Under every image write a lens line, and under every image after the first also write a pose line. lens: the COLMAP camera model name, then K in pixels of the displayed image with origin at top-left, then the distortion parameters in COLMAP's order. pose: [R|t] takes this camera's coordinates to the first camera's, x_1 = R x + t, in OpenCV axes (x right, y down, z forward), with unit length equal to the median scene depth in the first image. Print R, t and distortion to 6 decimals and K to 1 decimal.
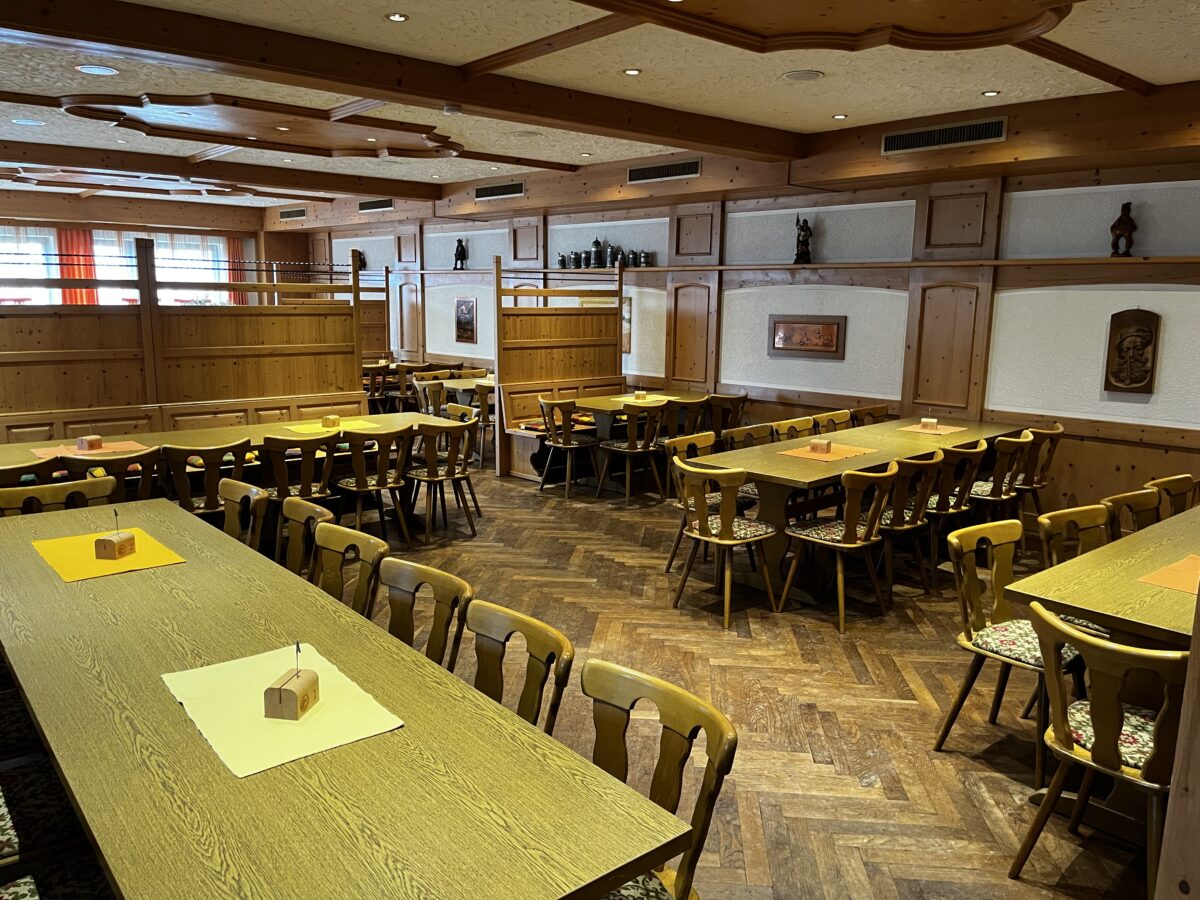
lens RADIAL K [[894.0, 0, 600.0], [0, 894.0, 450.0], [0, 0, 1]] dist [0.085367, -0.122656]
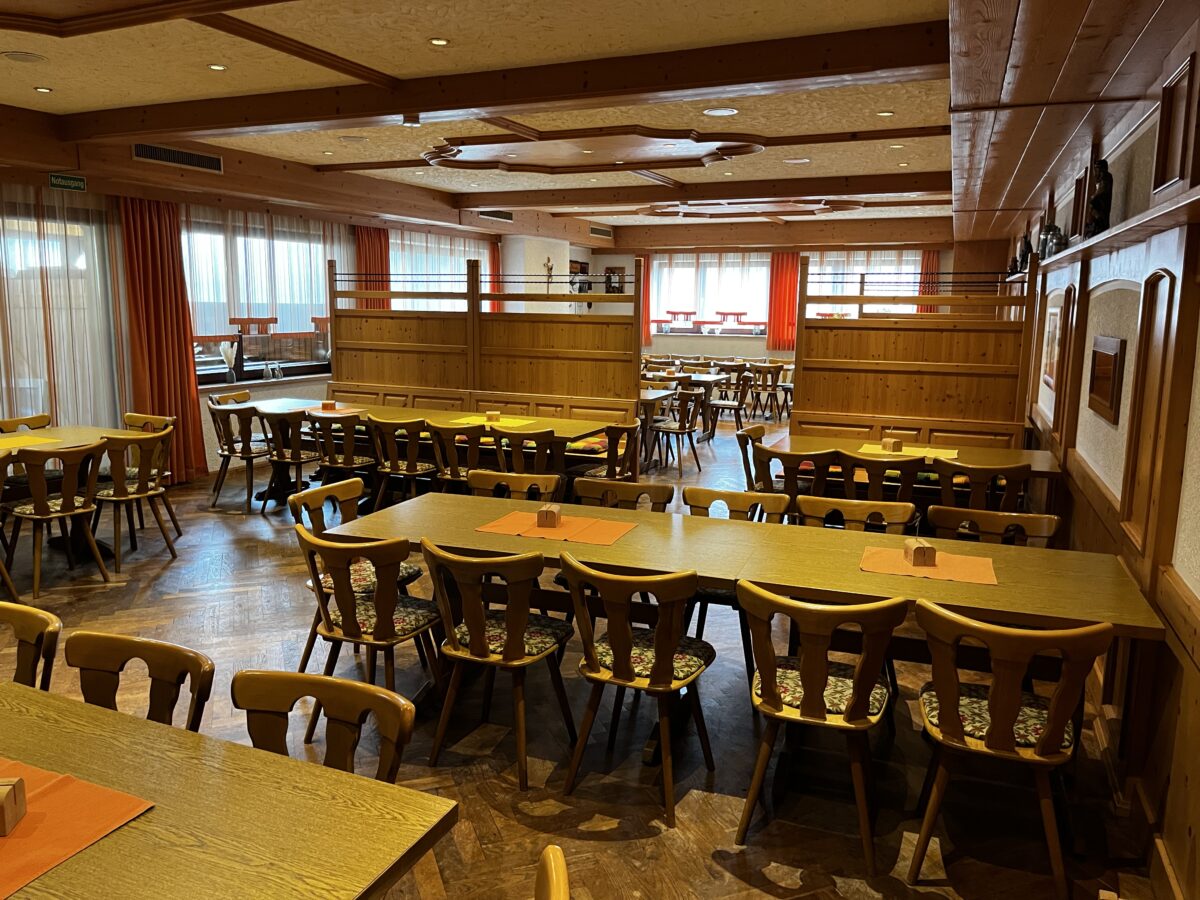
lens RADIAL K [[894.0, 0, 600.0], [0, 894.0, 450.0], [0, 0, 1]] dist [0.085367, -0.122656]
pose [[0.444648, 0.139782, -0.884731, 0.658591], [-0.159544, 0.984312, 0.075331, -0.085112], [0.881382, 0.107658, 0.459974, 0.549566]]
